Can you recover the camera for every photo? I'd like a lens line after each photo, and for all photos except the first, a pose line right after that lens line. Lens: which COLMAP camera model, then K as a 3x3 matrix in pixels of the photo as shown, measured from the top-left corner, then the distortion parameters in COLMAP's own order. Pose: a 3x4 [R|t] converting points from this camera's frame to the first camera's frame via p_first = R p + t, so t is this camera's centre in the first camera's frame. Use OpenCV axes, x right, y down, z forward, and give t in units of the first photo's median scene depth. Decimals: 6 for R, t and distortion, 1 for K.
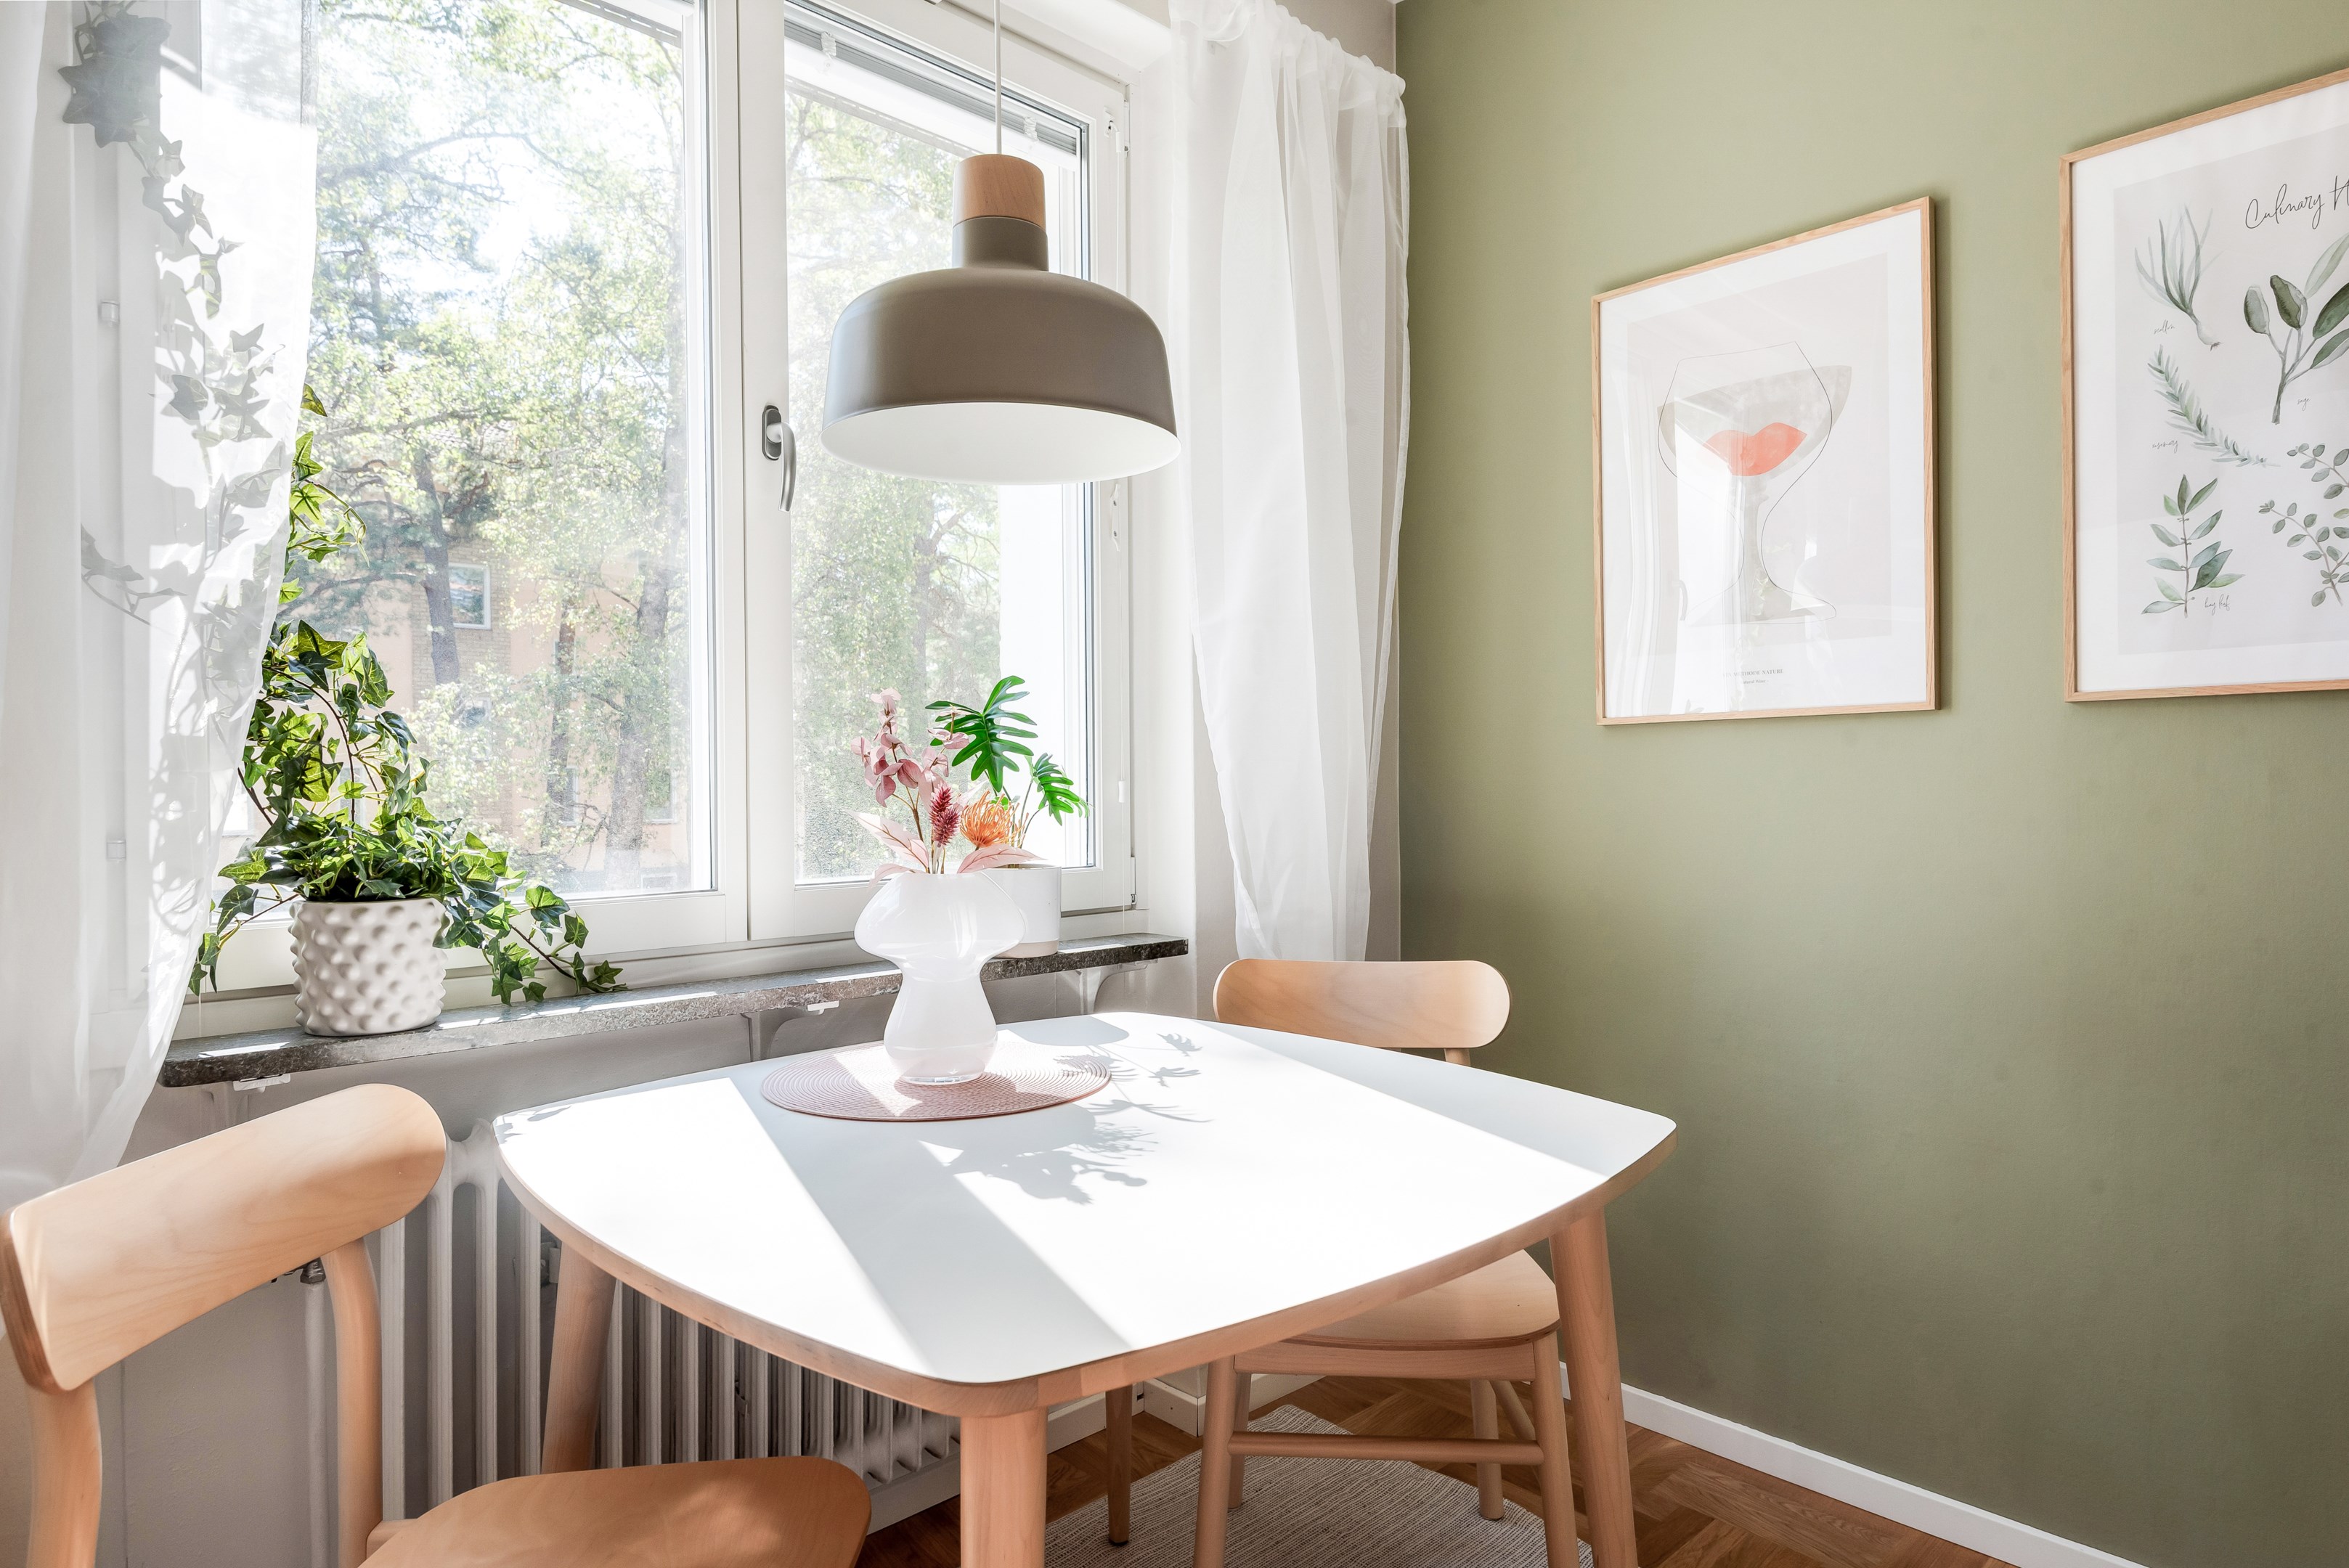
lens RADIAL K [[1351.6, 0, 1205.6], [0, 1351.6, 779.7], [0, 0, 1]] dist [0.006918, 0.001023]
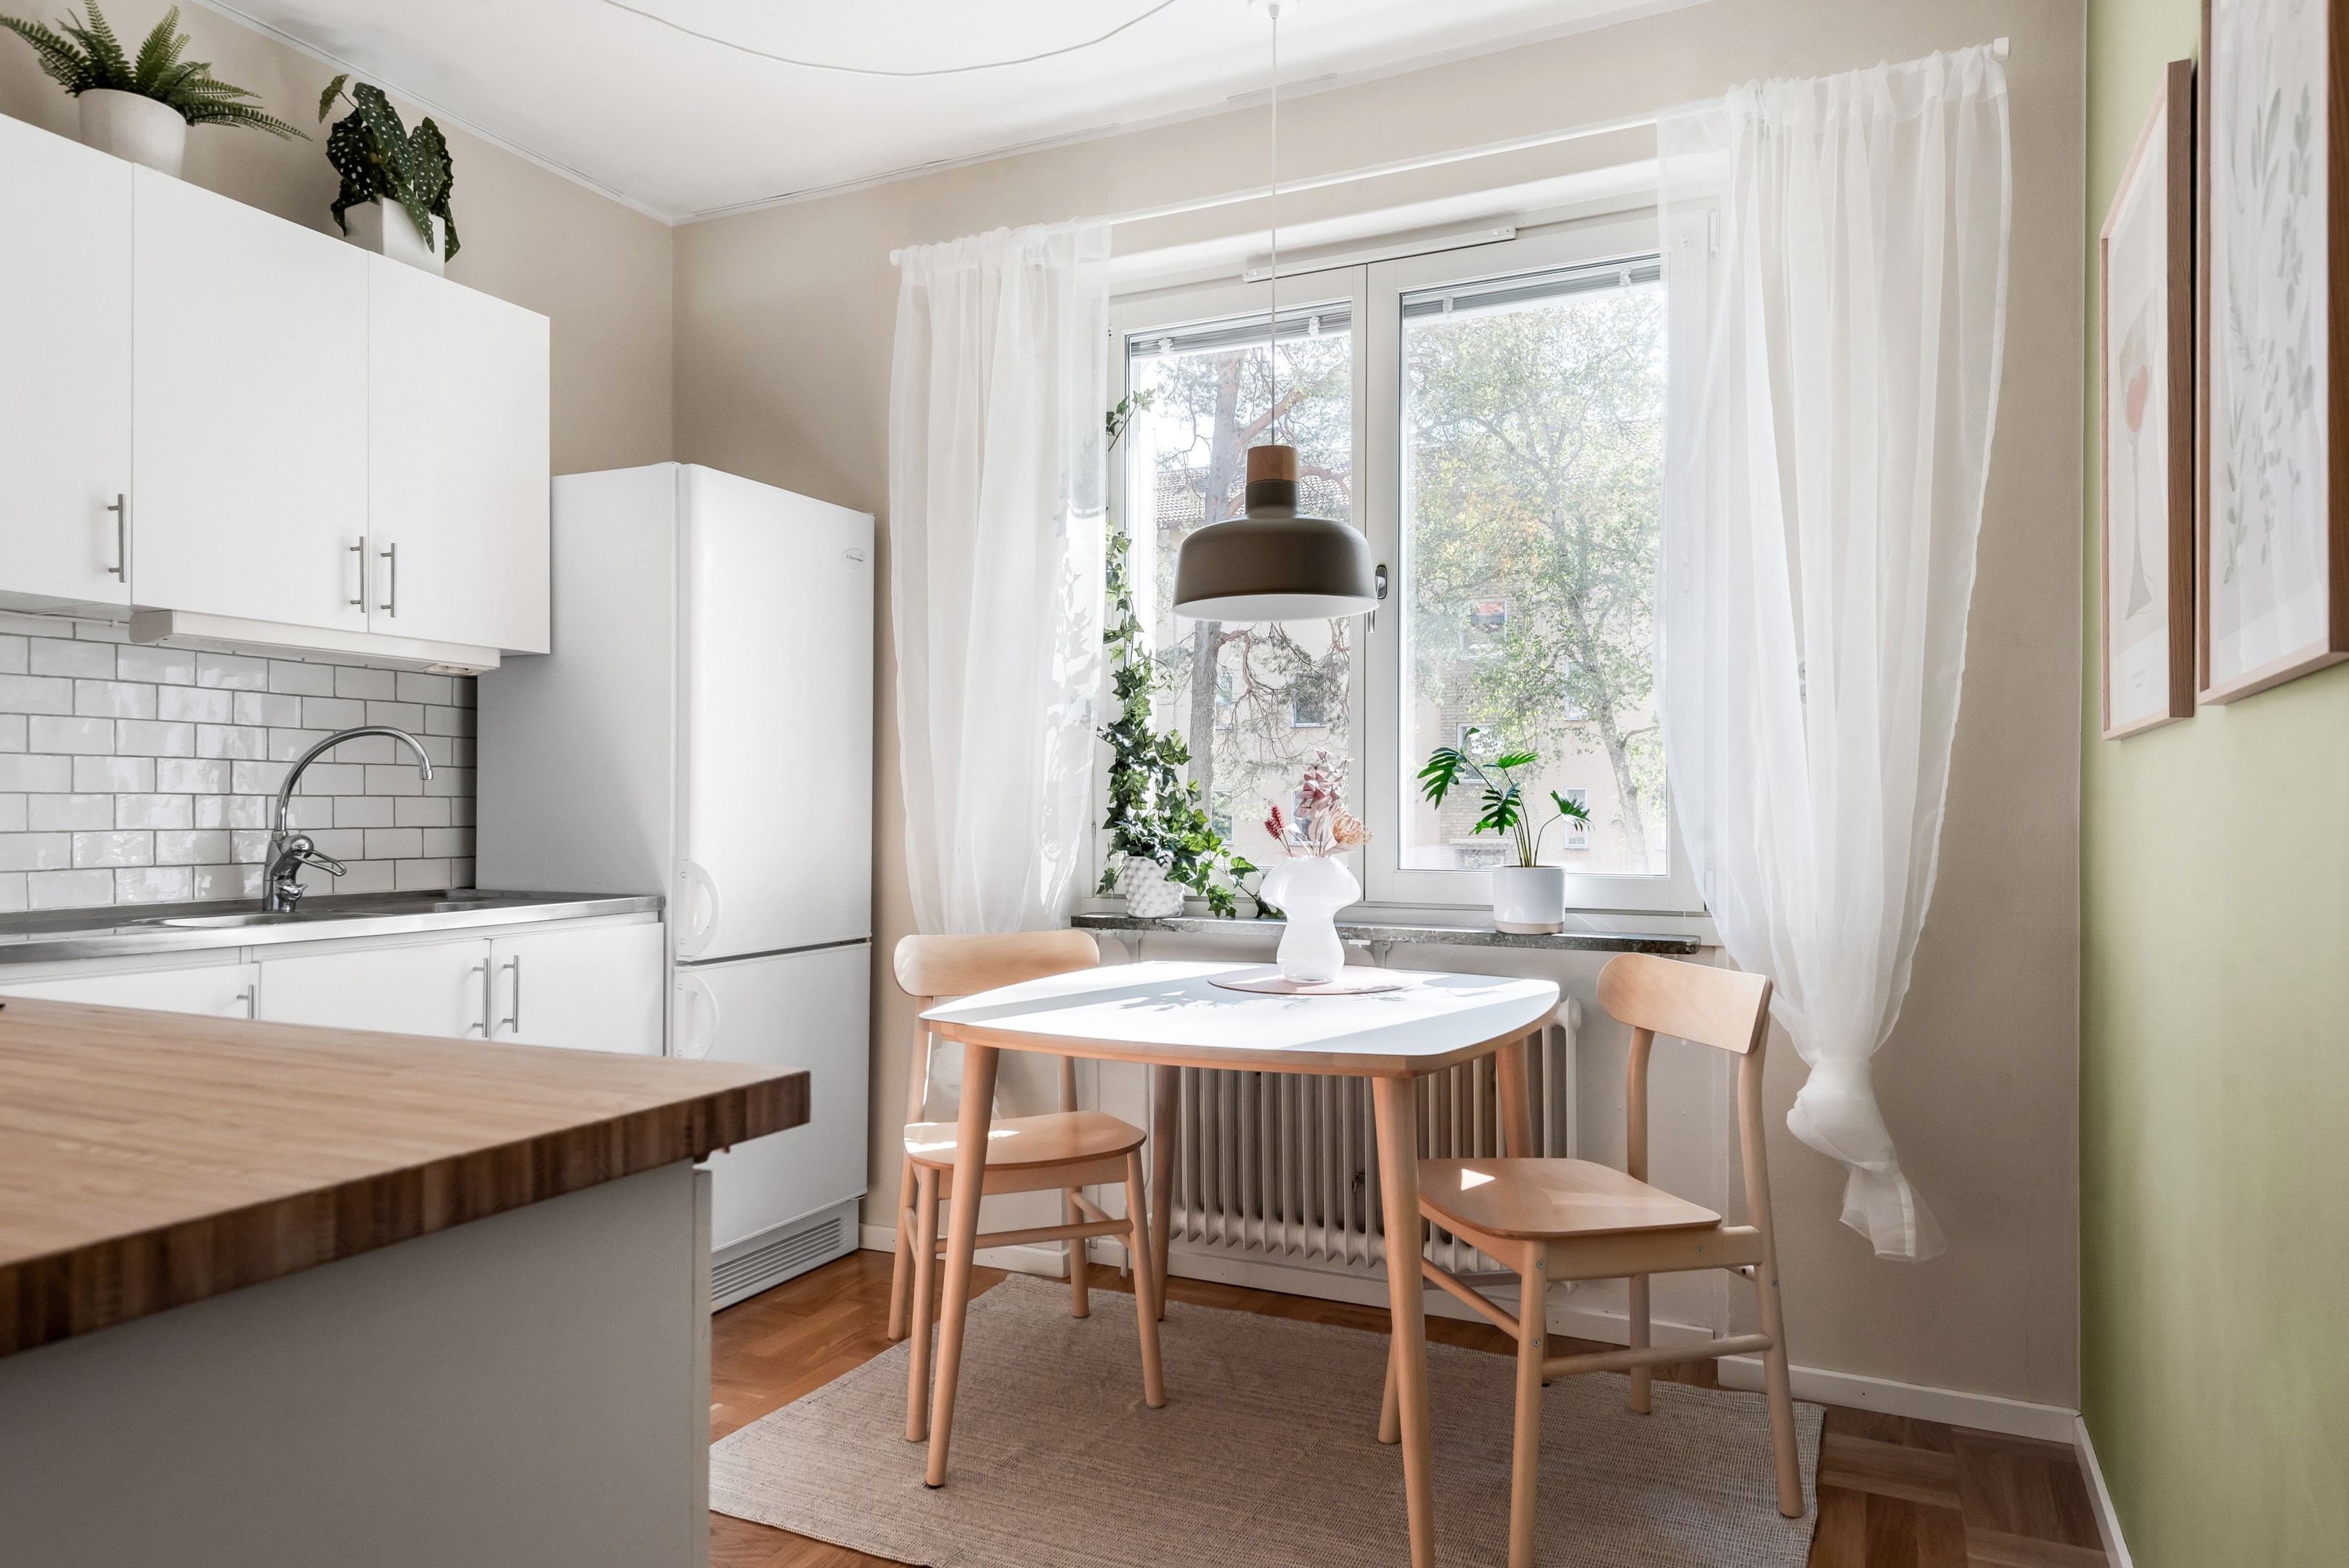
lens RADIAL K [[1424.2, 0, 1174.5], [0, 1424.2, 784.0], [0, 0, 1]] dist [0.001163, -0.002663]
pose [[0.355947, -0.005491, -0.934490, 1.713046], [-0.002859, 0.999972, -0.006965, -0.010534], [0.934502, 0.005151, 0.355921, 0.272034]]
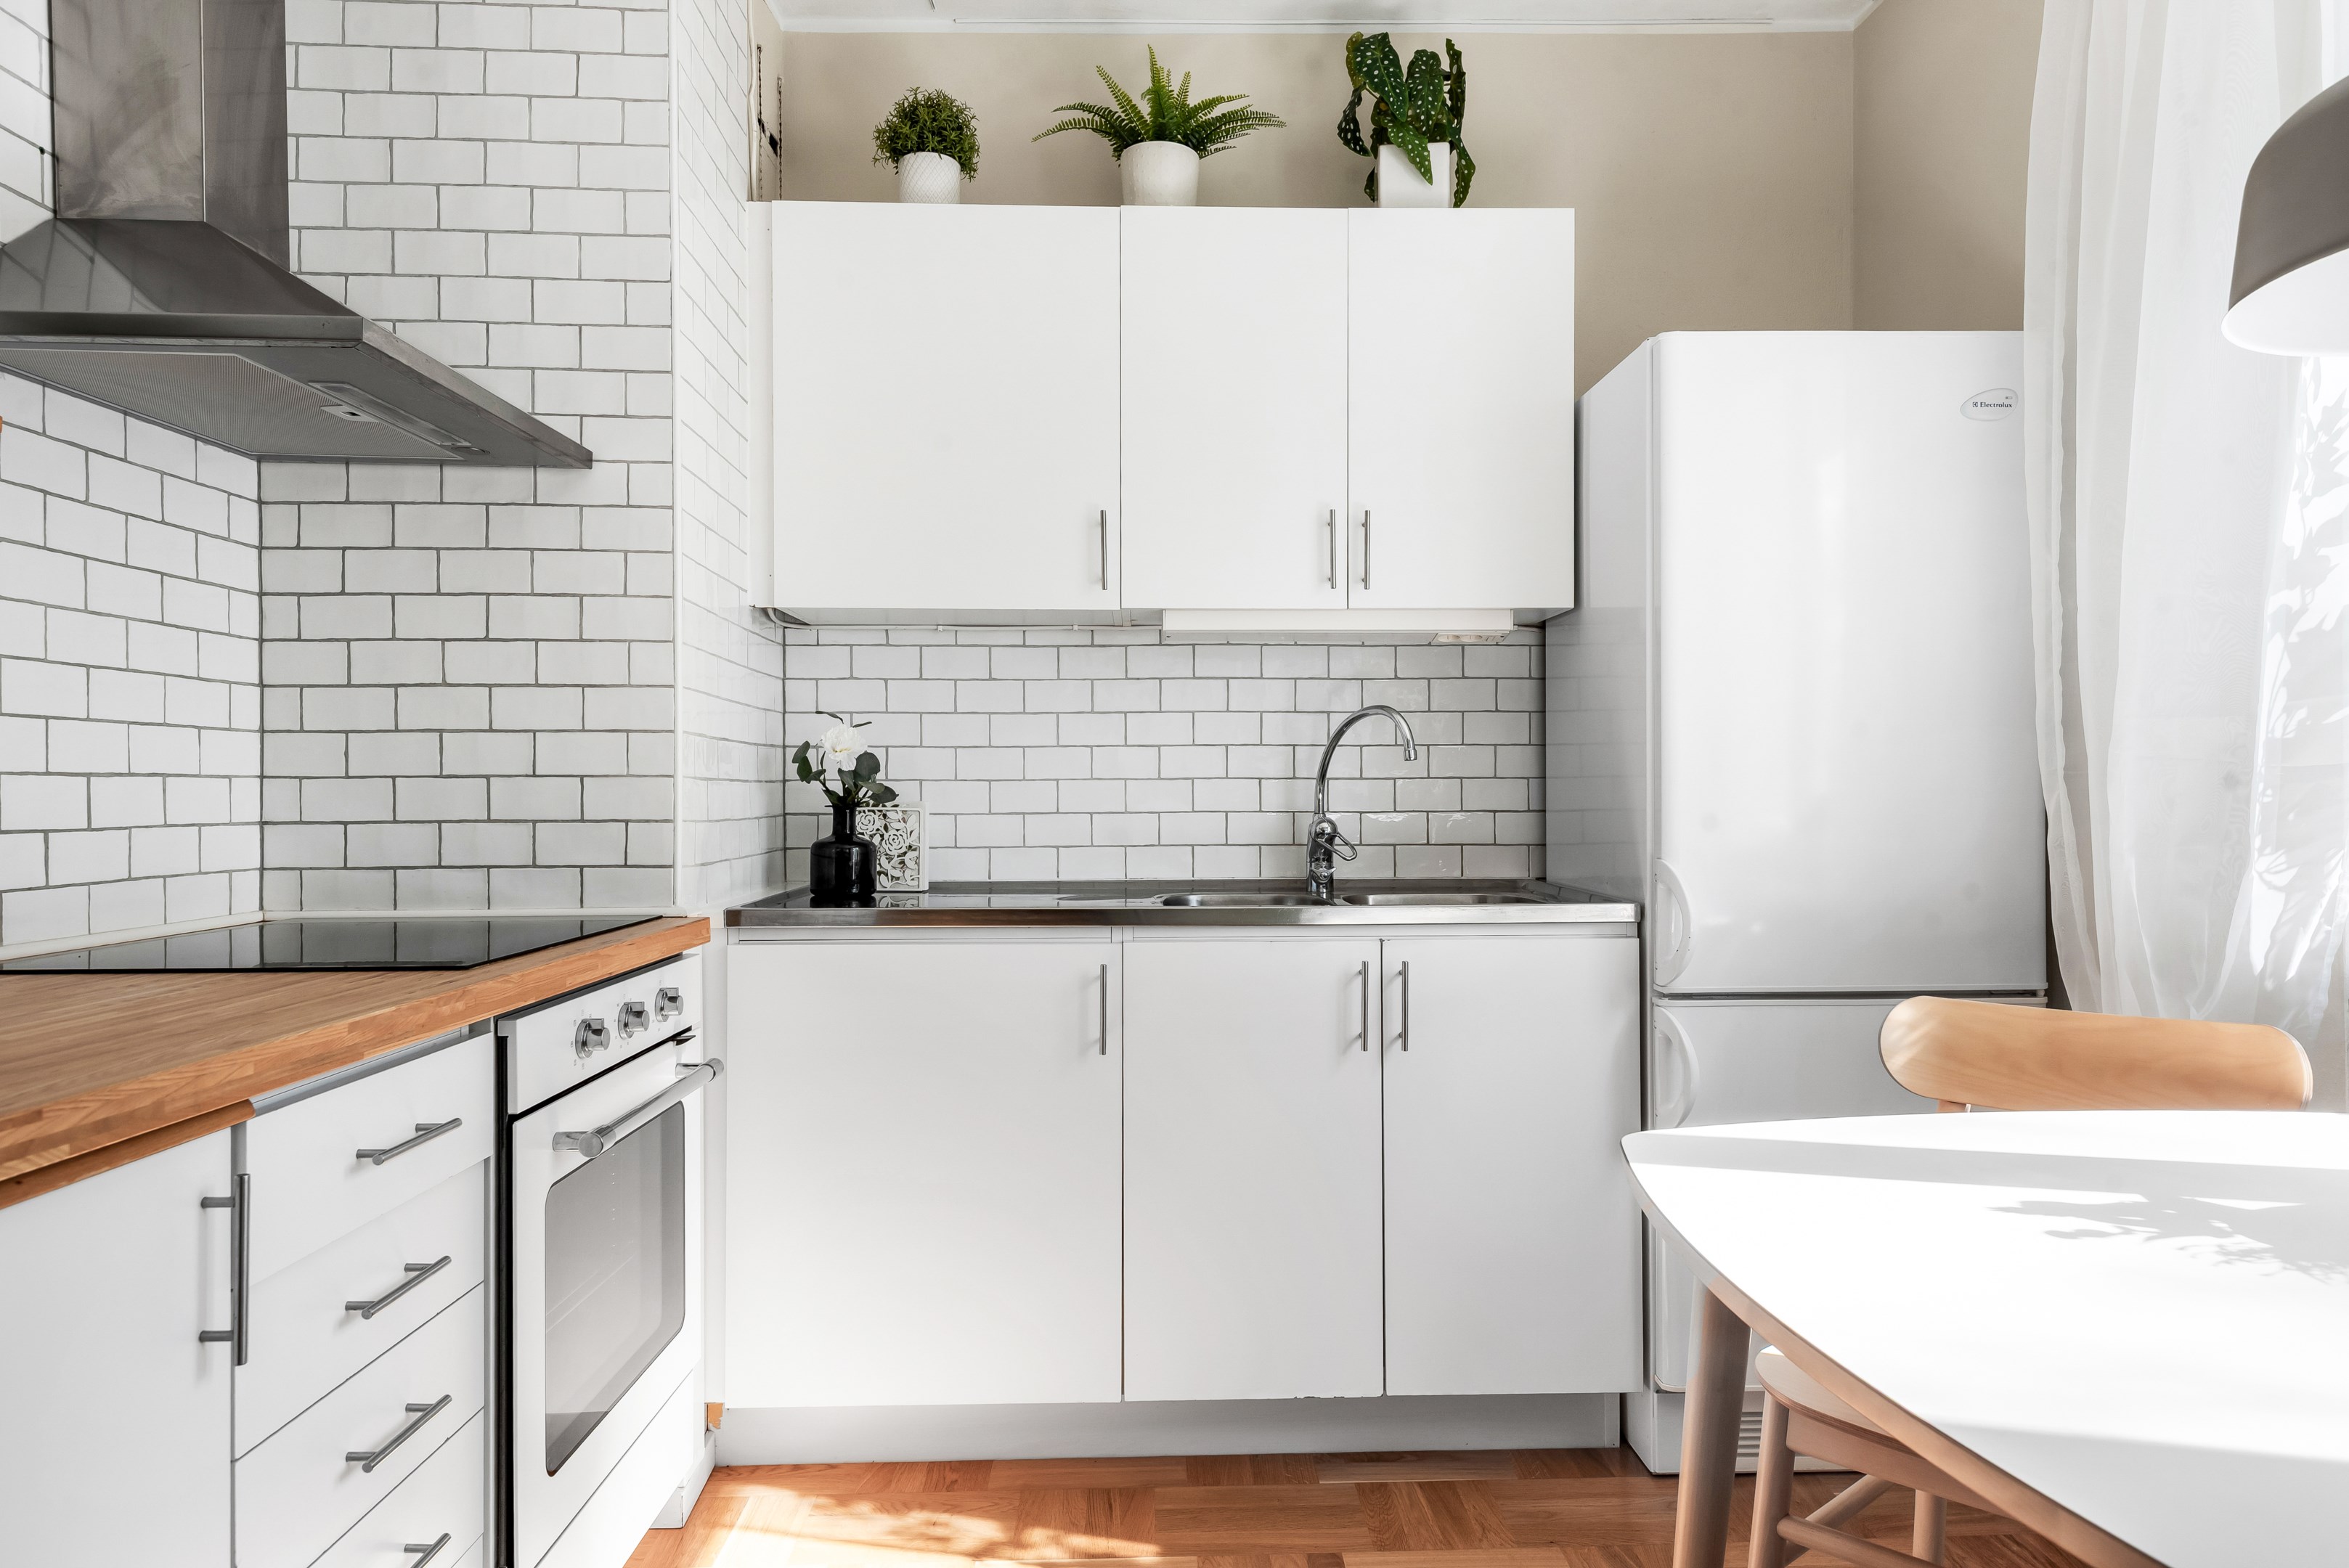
lens RADIAL K [[1424.2, 0, 1174.5], [0, 1424.2, 784.0], [0, 0, 1]] dist [0.001163, -0.002663]
pose [[-0.679910, 0.010039, -0.733227, 0.946614], [0.012094, 0.999924, 0.002476, -0.004473], [0.733196, -0.007184, -0.679979, 1.123469]]
